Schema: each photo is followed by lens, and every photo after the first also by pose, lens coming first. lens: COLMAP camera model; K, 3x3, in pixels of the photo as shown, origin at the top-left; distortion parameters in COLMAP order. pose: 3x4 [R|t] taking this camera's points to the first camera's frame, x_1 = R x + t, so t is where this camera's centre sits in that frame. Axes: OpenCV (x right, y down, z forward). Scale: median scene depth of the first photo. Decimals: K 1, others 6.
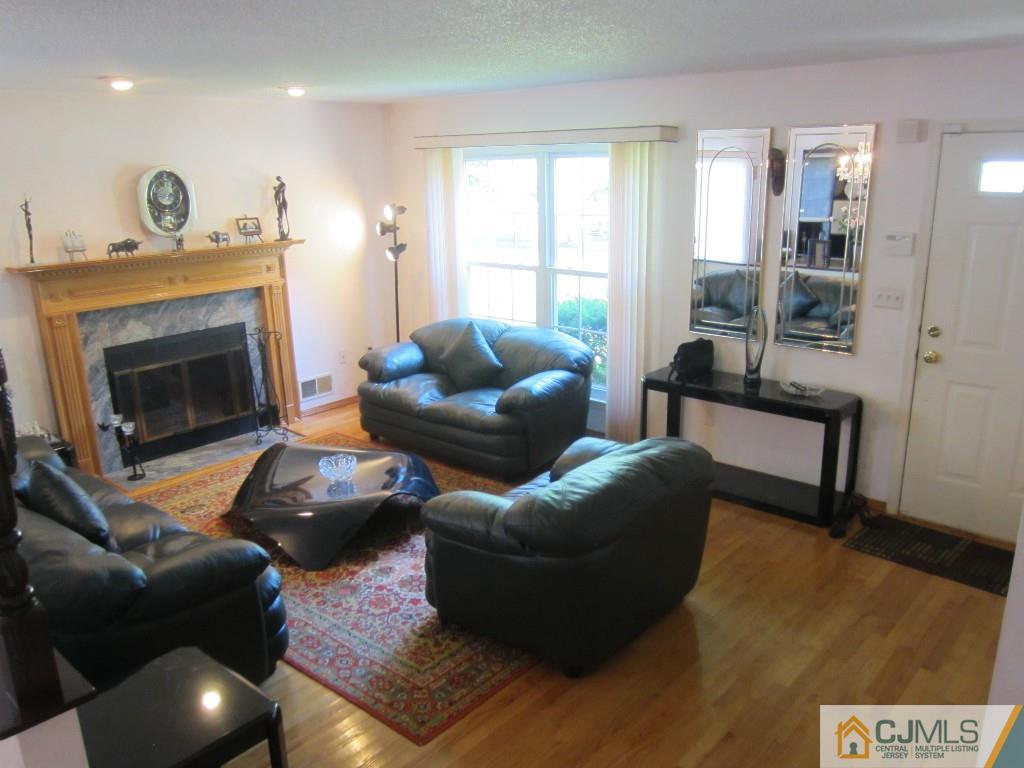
lens RADIAL K [[810.7, 0, 512.0], [0, 810.7, 384.0], [0, 0, 1]] dist [-0.001037, -0.000405]
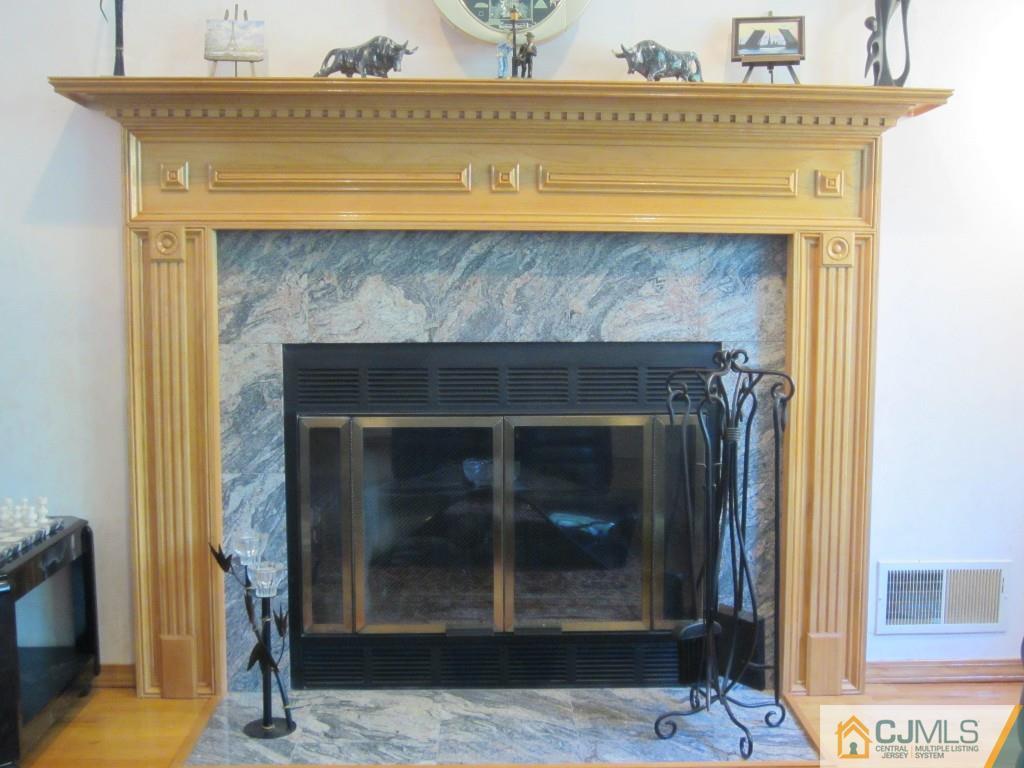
lens RADIAL K [[1163.1, 0, 512.0], [0, 1163.1, 384.0], [0, 0, 1]] dist [-0.032316, -0.012624]
pose [[0.694305, 0.091522, -0.713837, -0.060242], [-0.211322, 0.974083, -0.080652, -0.005994], [0.687955, 0.206847, 0.695652, 0.665958]]
